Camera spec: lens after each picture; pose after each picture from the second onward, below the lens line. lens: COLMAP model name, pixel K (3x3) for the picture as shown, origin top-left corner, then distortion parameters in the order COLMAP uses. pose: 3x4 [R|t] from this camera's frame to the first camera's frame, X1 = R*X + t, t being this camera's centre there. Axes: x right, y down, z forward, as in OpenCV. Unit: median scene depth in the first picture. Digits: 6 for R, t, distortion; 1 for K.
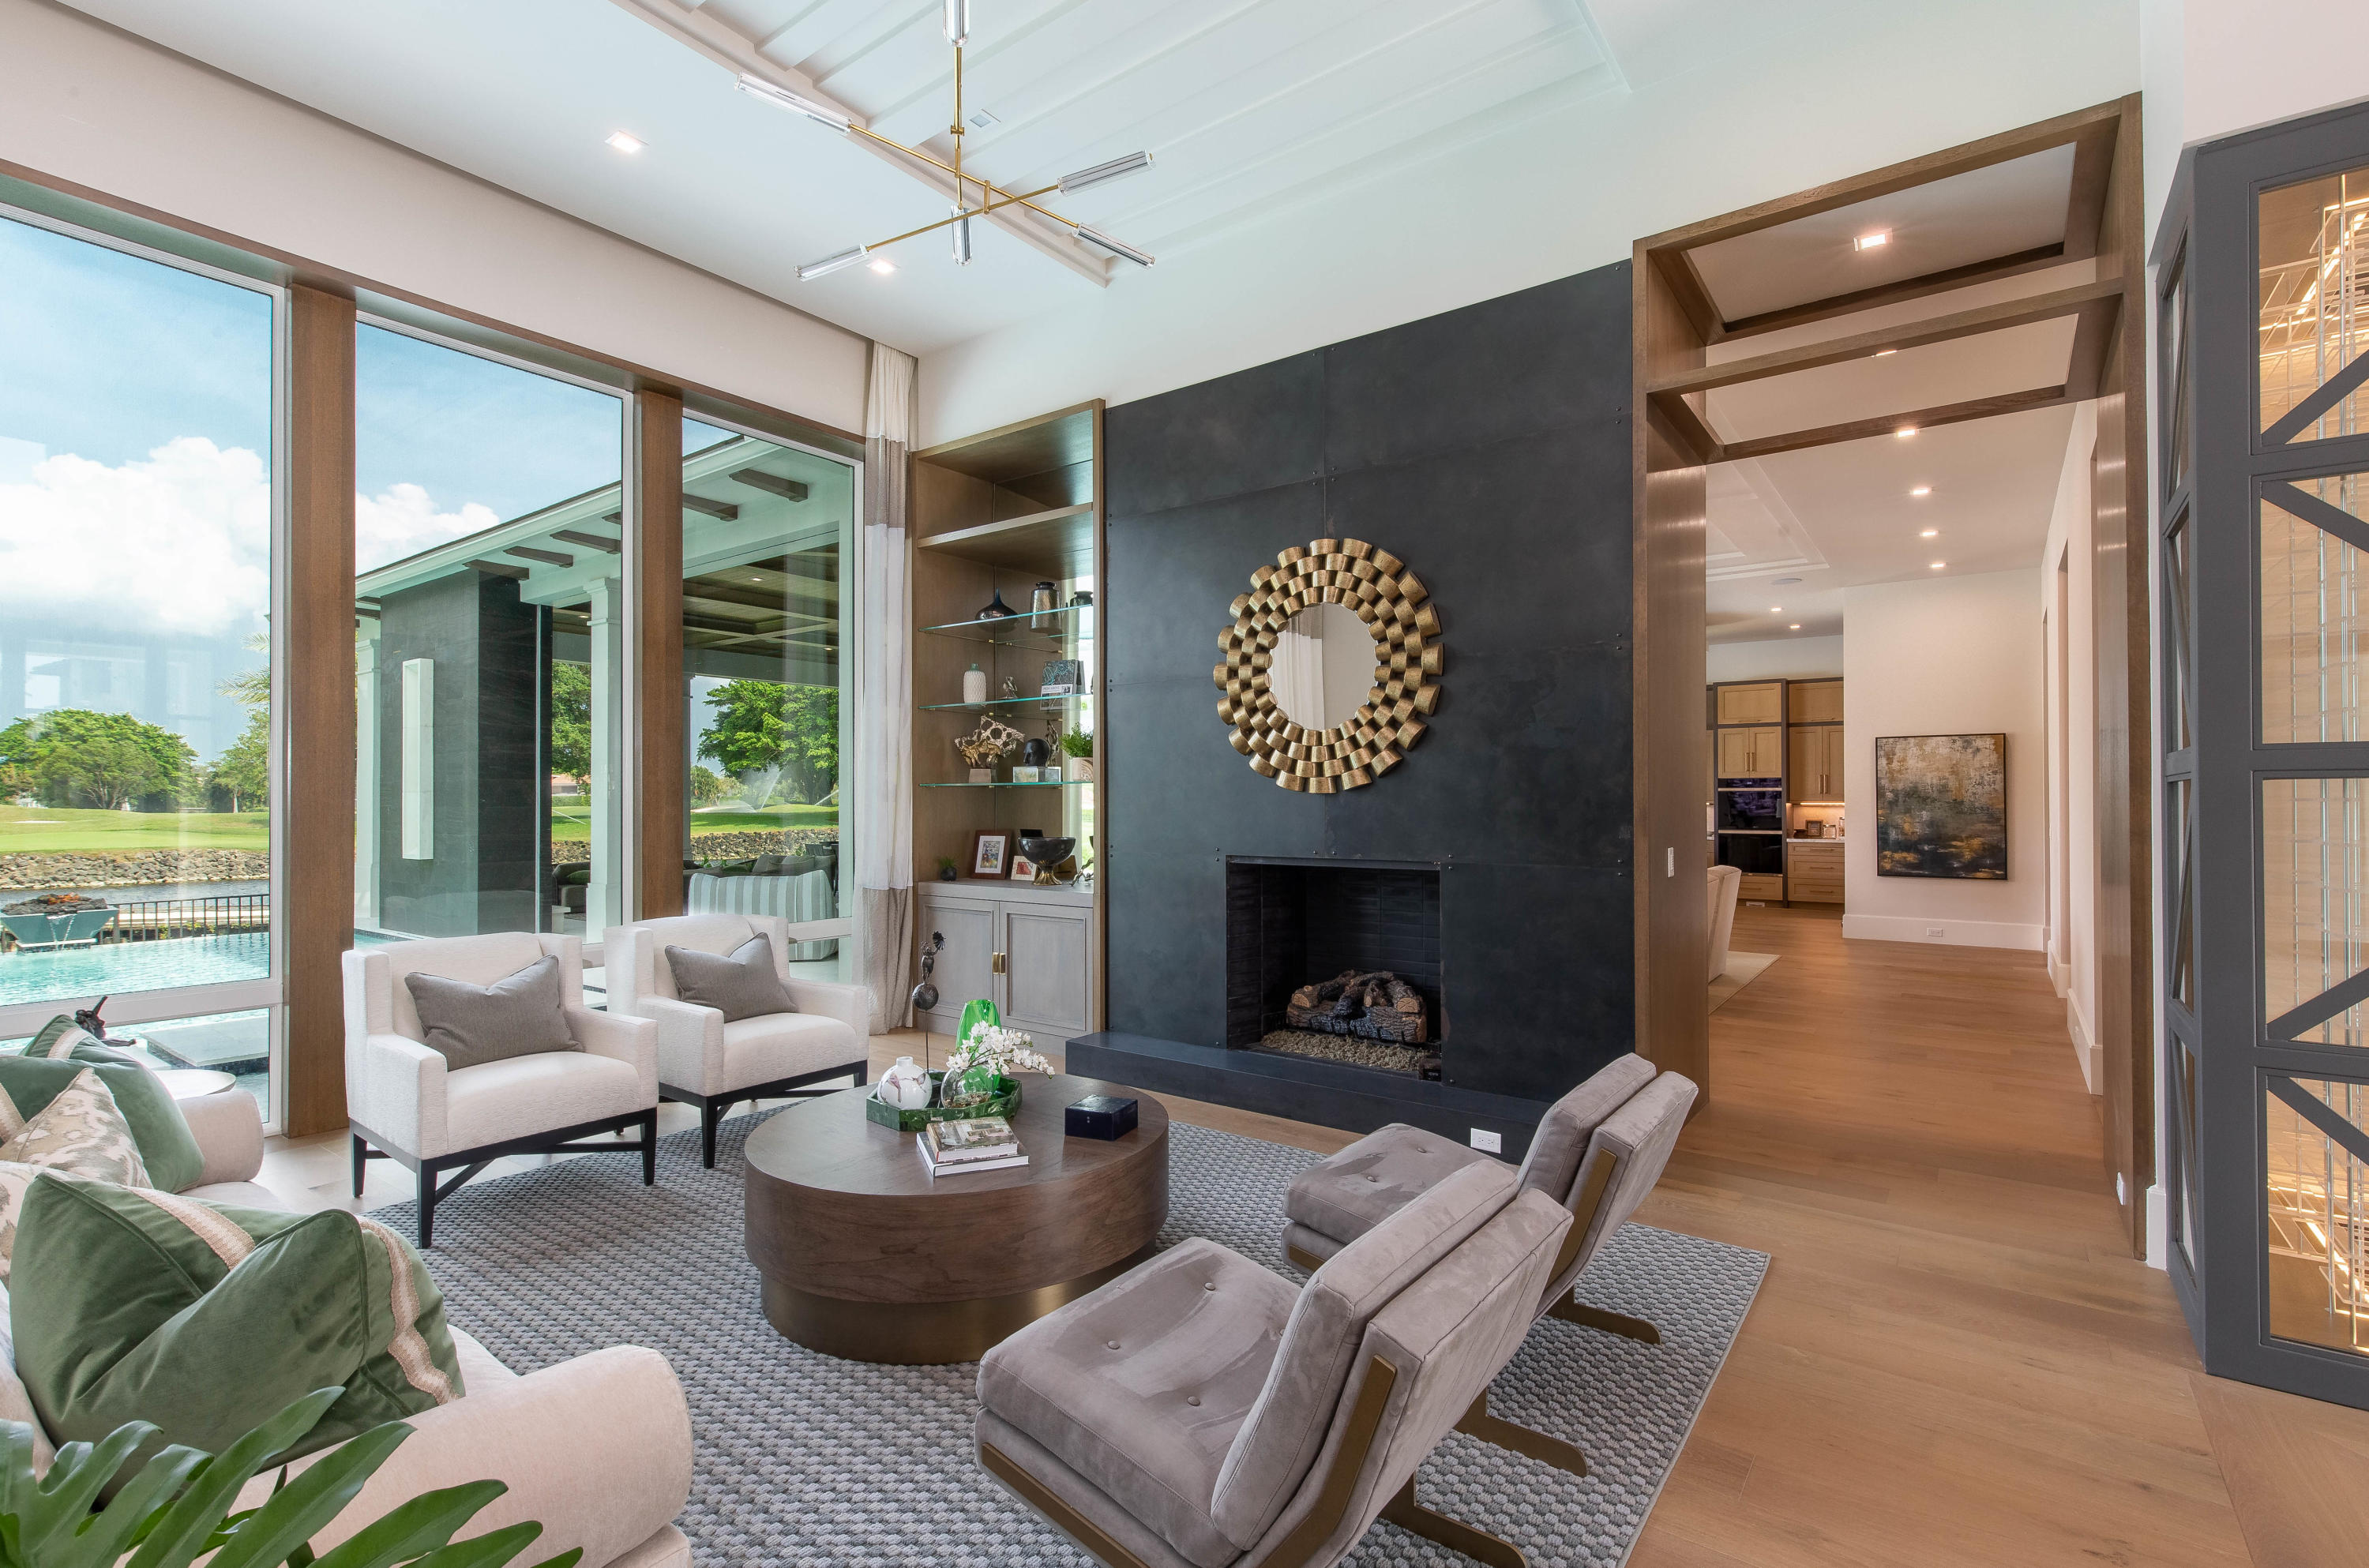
lens RADIAL K [[1089.8, 0, 1174.0], [0, 1089.8, 787.4], [0, 0, 1]] dist [-0.005388, -0.001228]
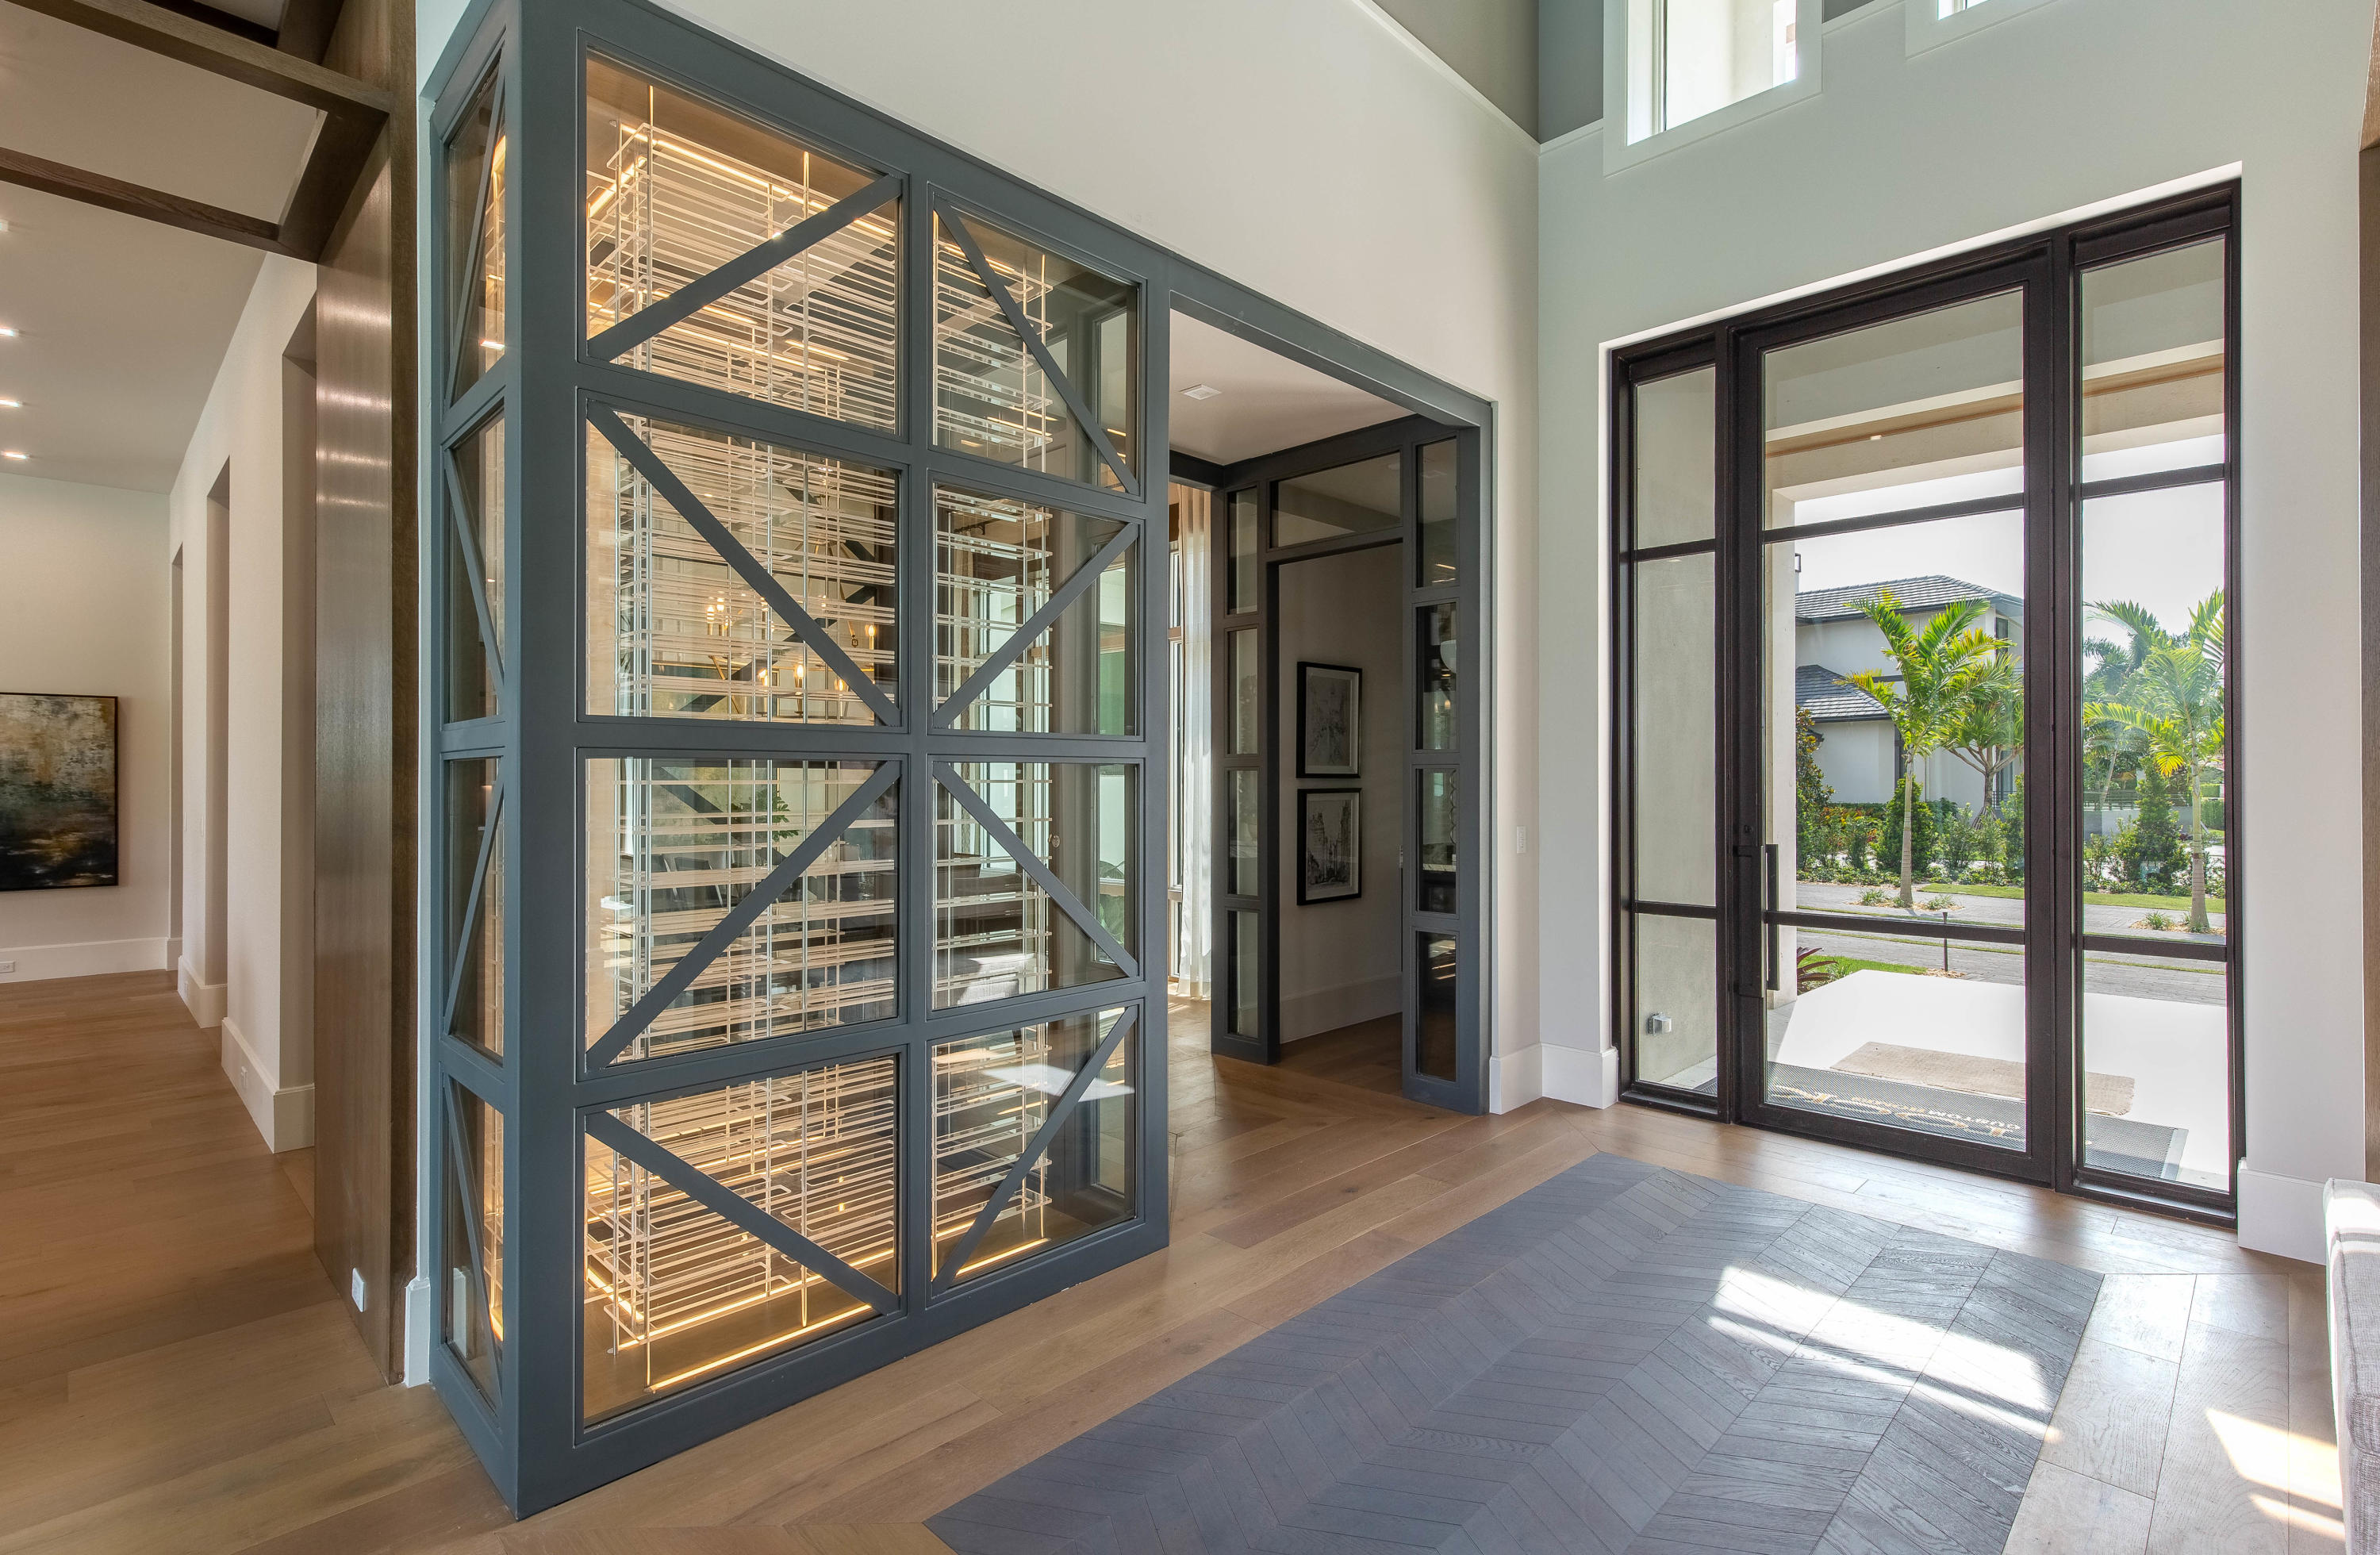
lens RADIAL K [[1115.9, 0, 1190.5], [0, 1115.9, 772.2], [0, 0, 1]] dist [0.014240, 0.000615]
pose [[0.134571, 0.004909, 0.990892, 0.079424], [-0.008549, 0.999956, -0.003793, 0.001000], [-0.990867, -0.007961, 0.134607, 0.154554]]
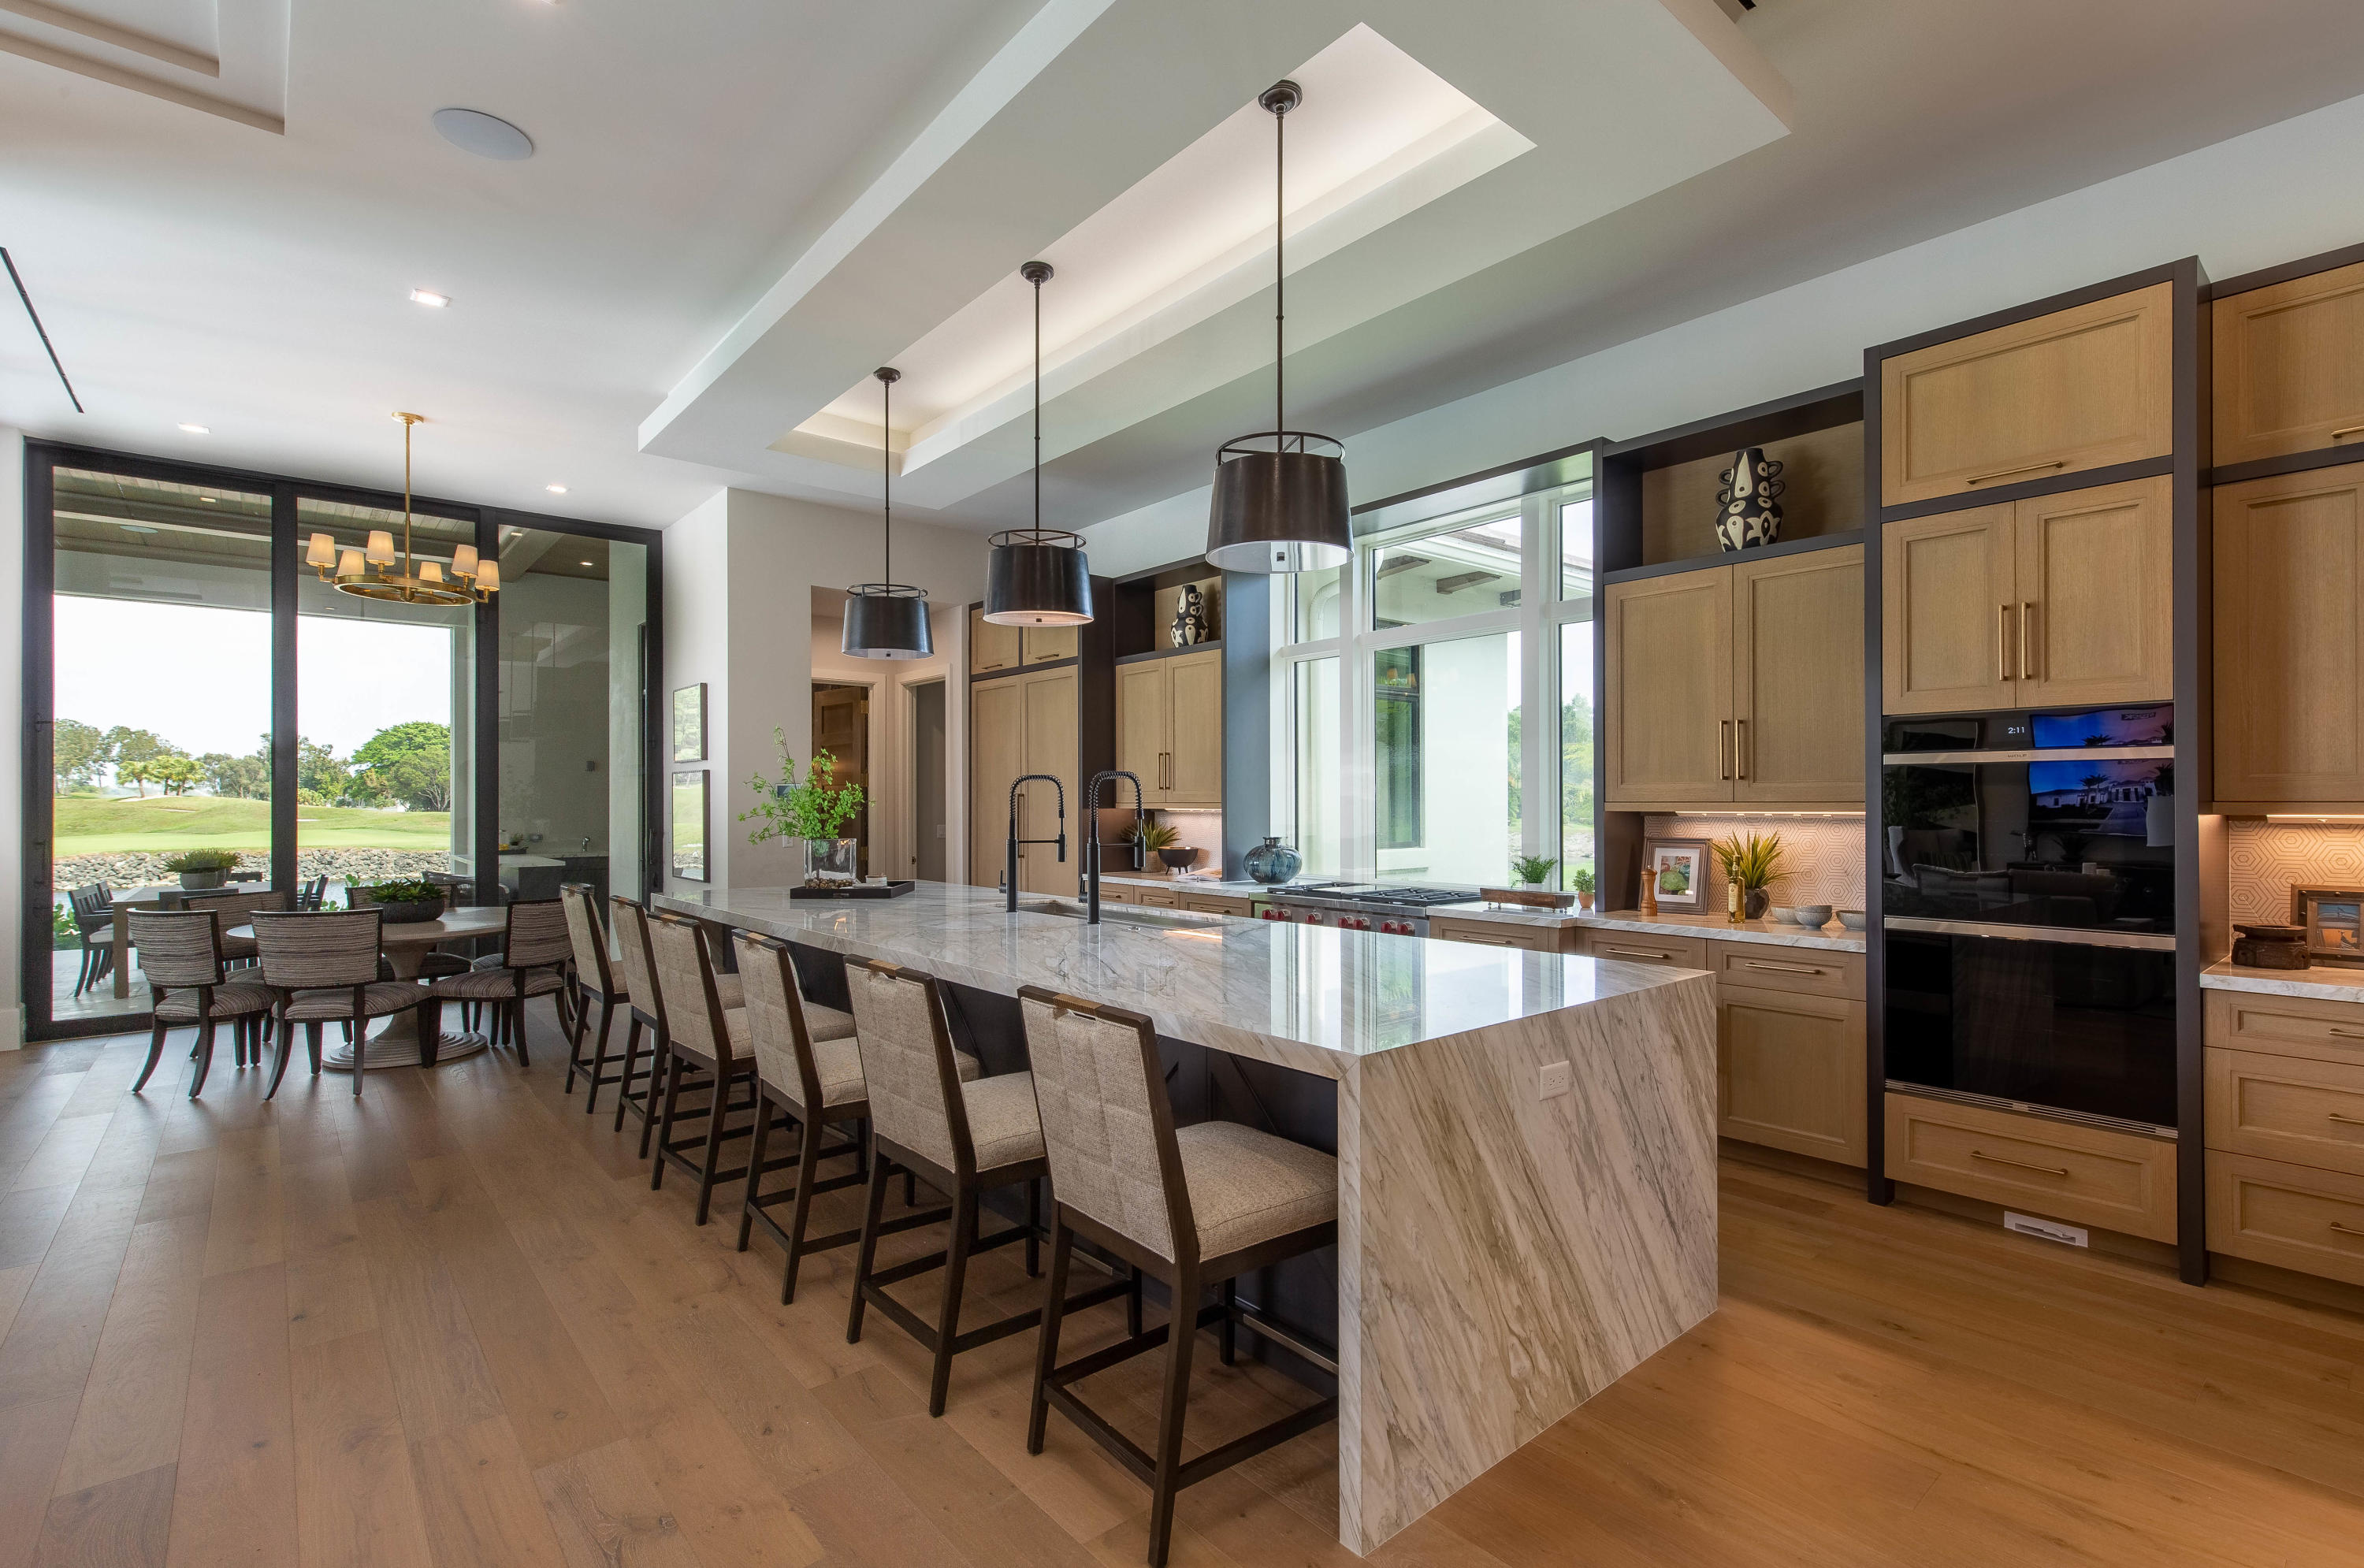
lens RADIAL K [[1087.6, 0, 1189.6], [0, 1087.6, 795.2], [0, 0, 1]] dist [-0.005388, -0.001228]
pose [[0.971919, 0.001400, -0.235311, 0.407210], [-0.000456, 0.999992, 0.004068, 0.009621], [0.235315, -0.003846, 0.971912, 0.723434]]
